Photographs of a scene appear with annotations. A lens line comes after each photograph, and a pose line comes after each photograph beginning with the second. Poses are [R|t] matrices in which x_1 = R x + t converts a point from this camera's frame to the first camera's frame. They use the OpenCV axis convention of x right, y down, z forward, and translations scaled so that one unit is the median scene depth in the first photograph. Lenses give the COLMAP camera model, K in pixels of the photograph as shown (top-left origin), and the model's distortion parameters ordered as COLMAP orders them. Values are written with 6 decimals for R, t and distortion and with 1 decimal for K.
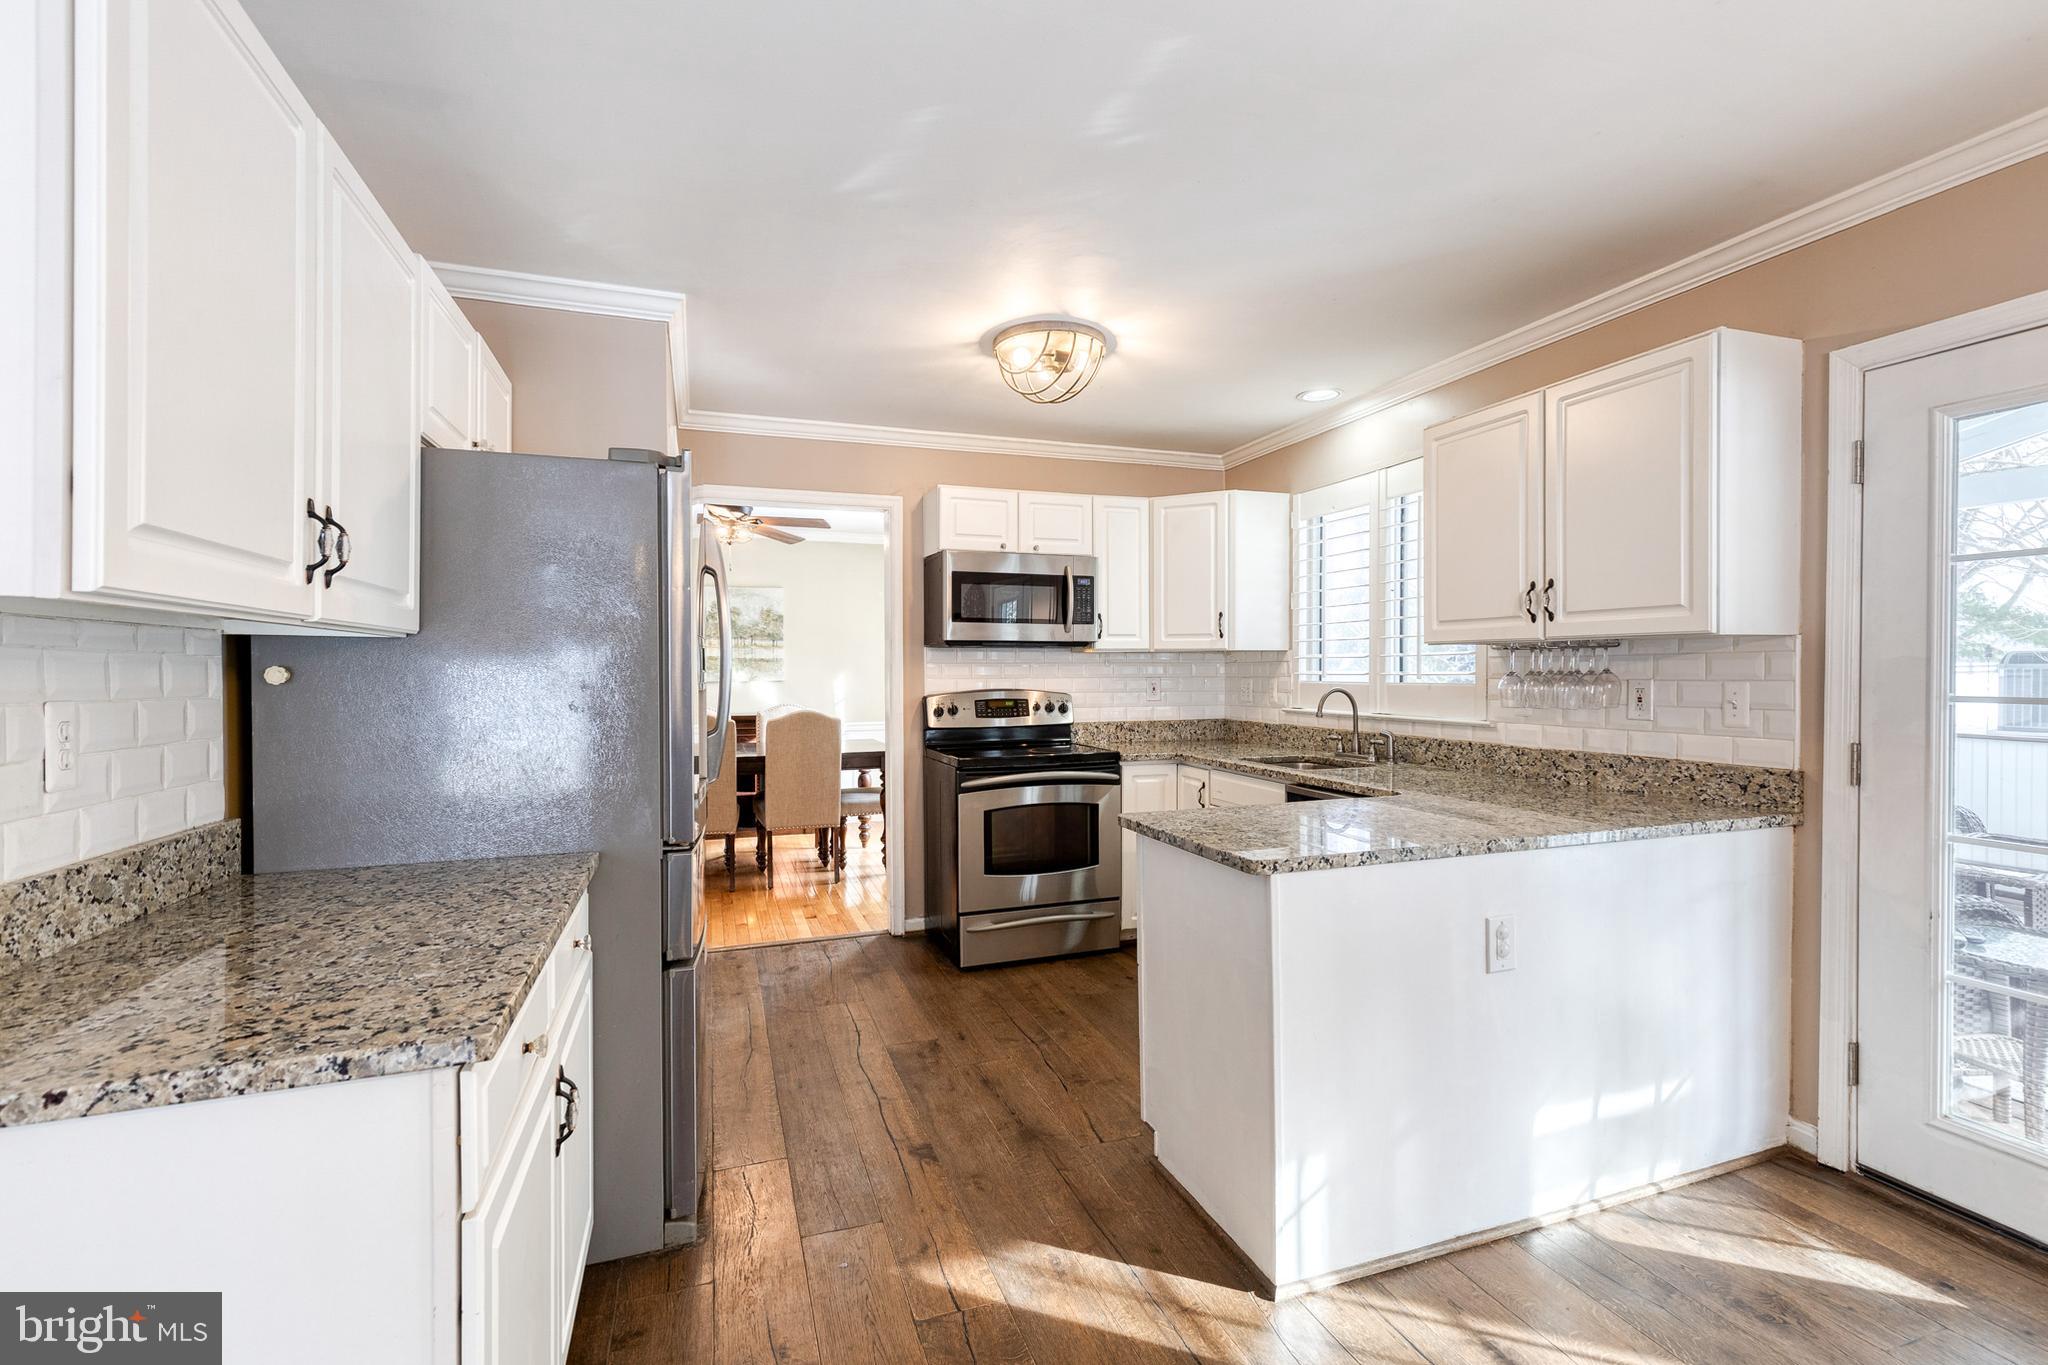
lens RADIAL K [[933.1, 0, 1034.5], [0, 933.1, 677.2], [0, 0, 1]] dist [0.007715, -0.001013]
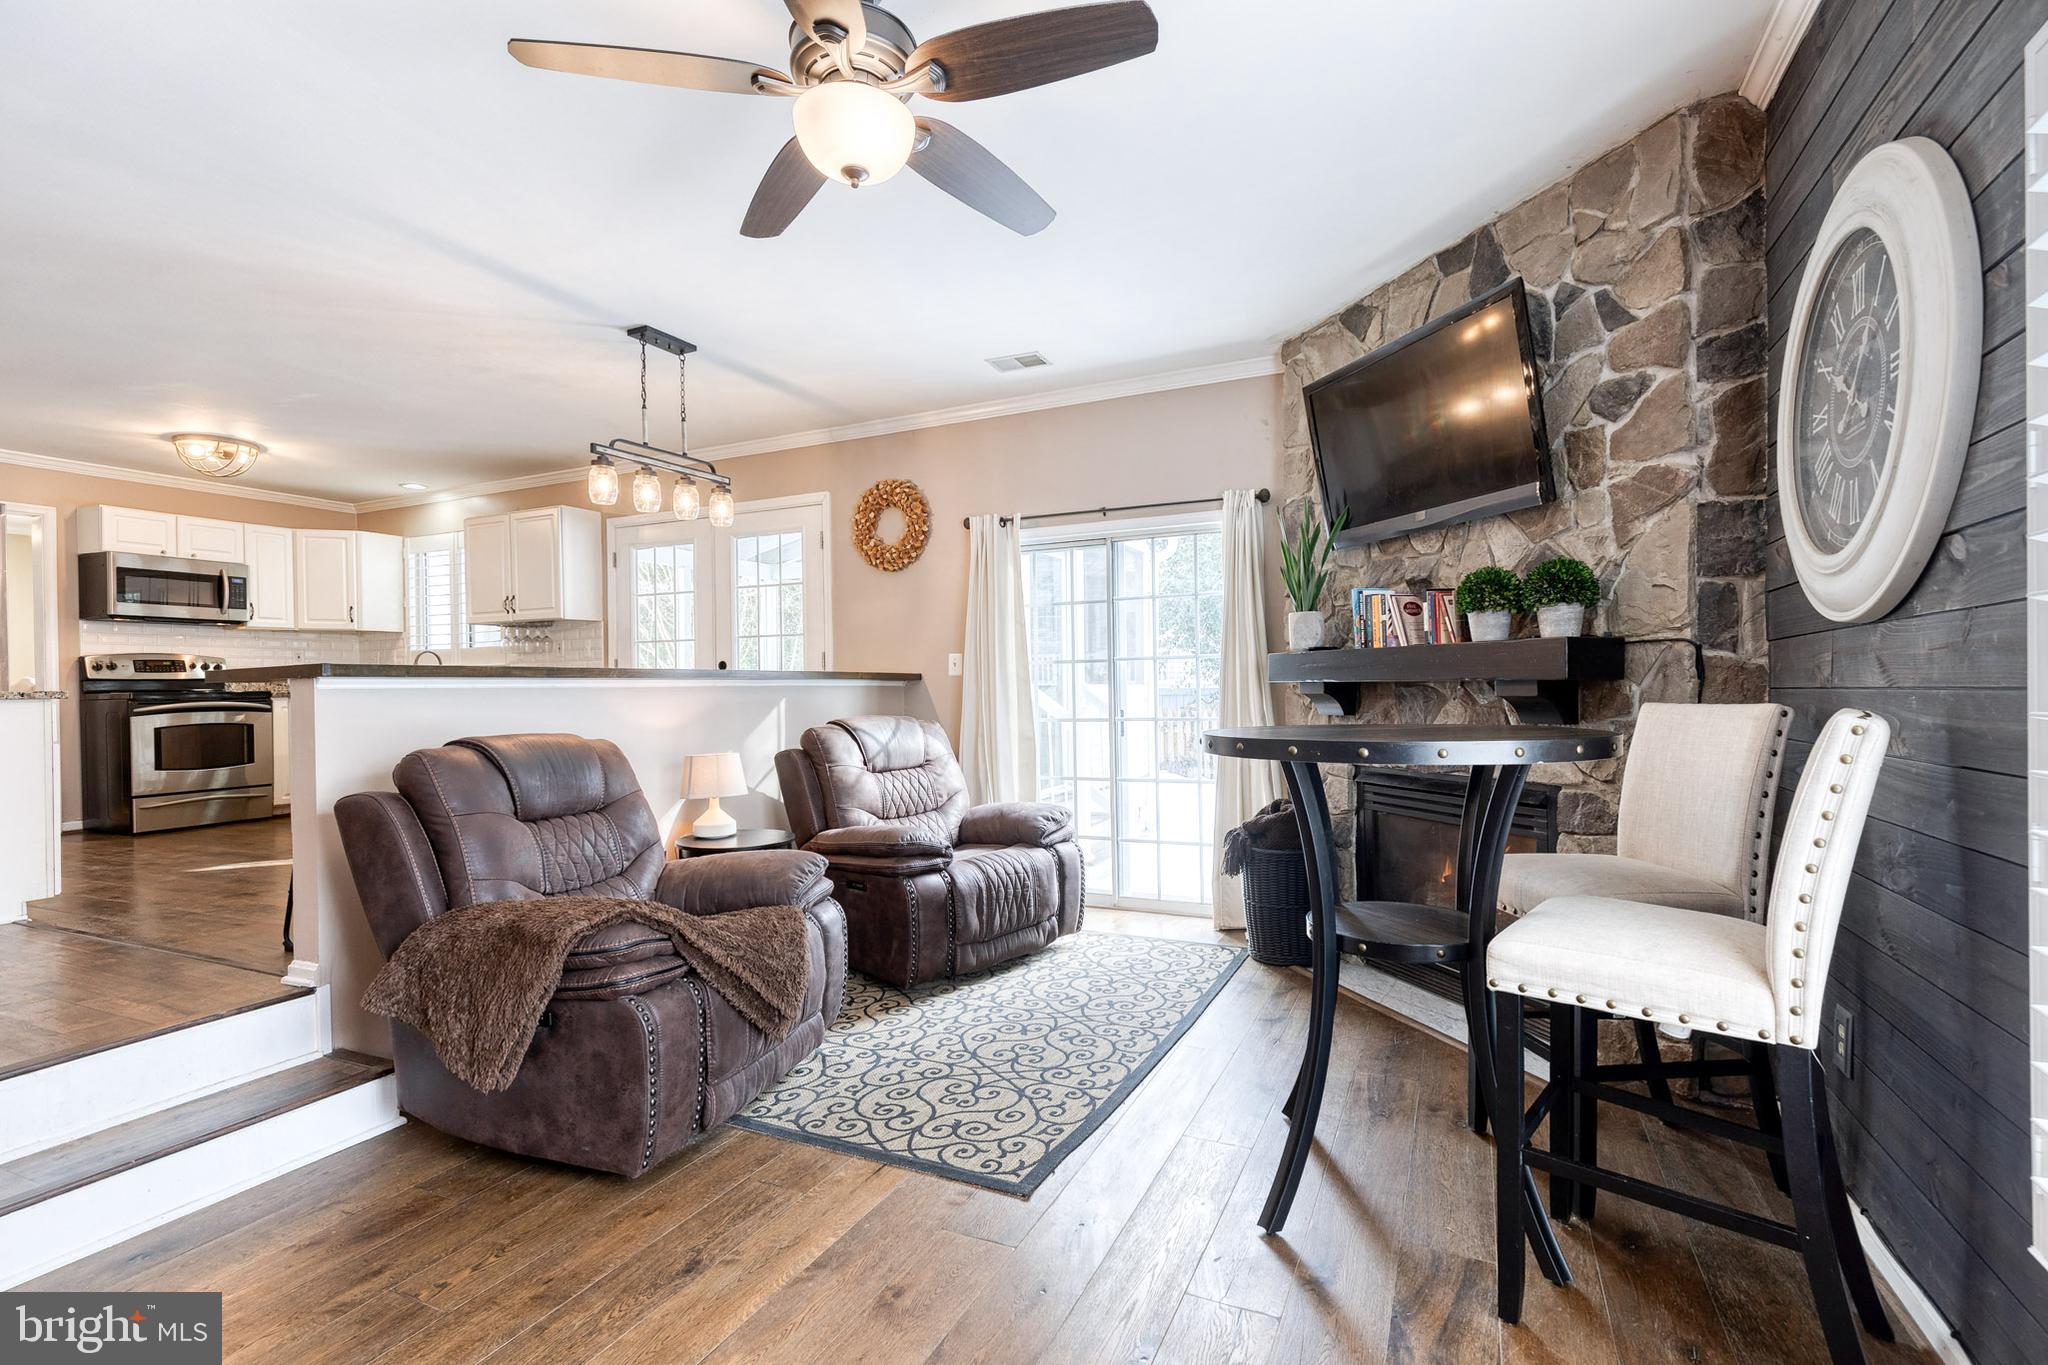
lens RADIAL K [[933.1, 0, 1061.0], [0, 933.1, 686.3], [0, 0, 1]] dist [0.007715, -0.001013]
pose [[0.695154, -0.007134, 0.718826, -0.134391], [0.019812, 0.999761, -0.009237, 0.129038], [-0.718588, 0.020662, 0.695129, -1.198327]]
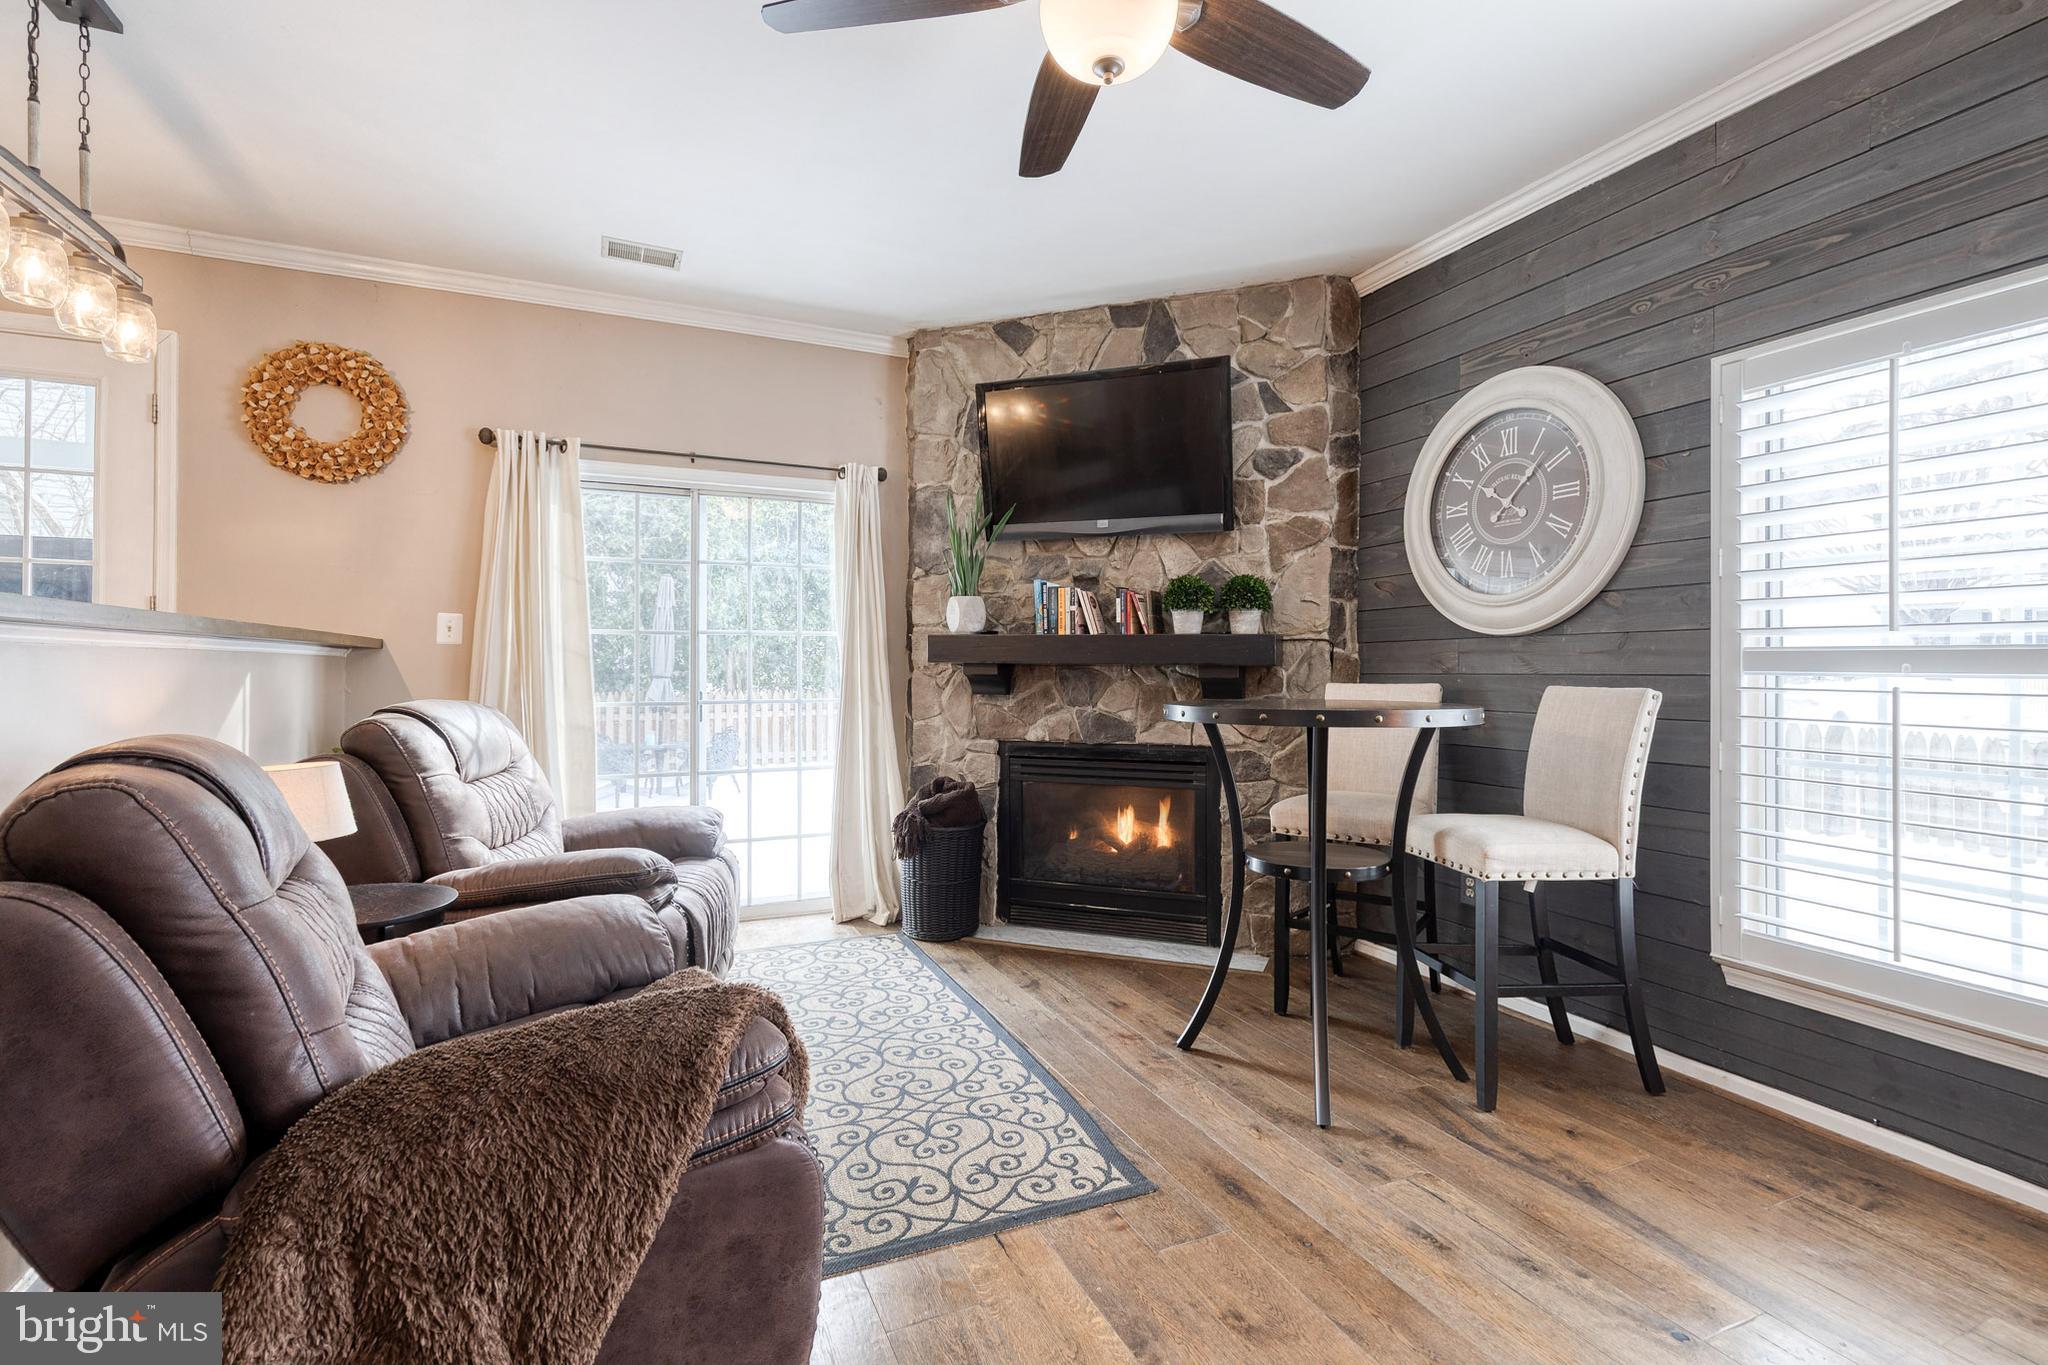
lens RADIAL K [[933.1, 0, 1047.8], [0, 933.1, 658.2], [0, 0, 1]] dist [0.007715, -0.001013]
pose [[-0.085916, 0.011912, 0.996231, -0.295629], [0.005331, 0.999920, -0.011496, 0.127087], [-0.996288, 0.004323, -0.085973, -0.645376]]
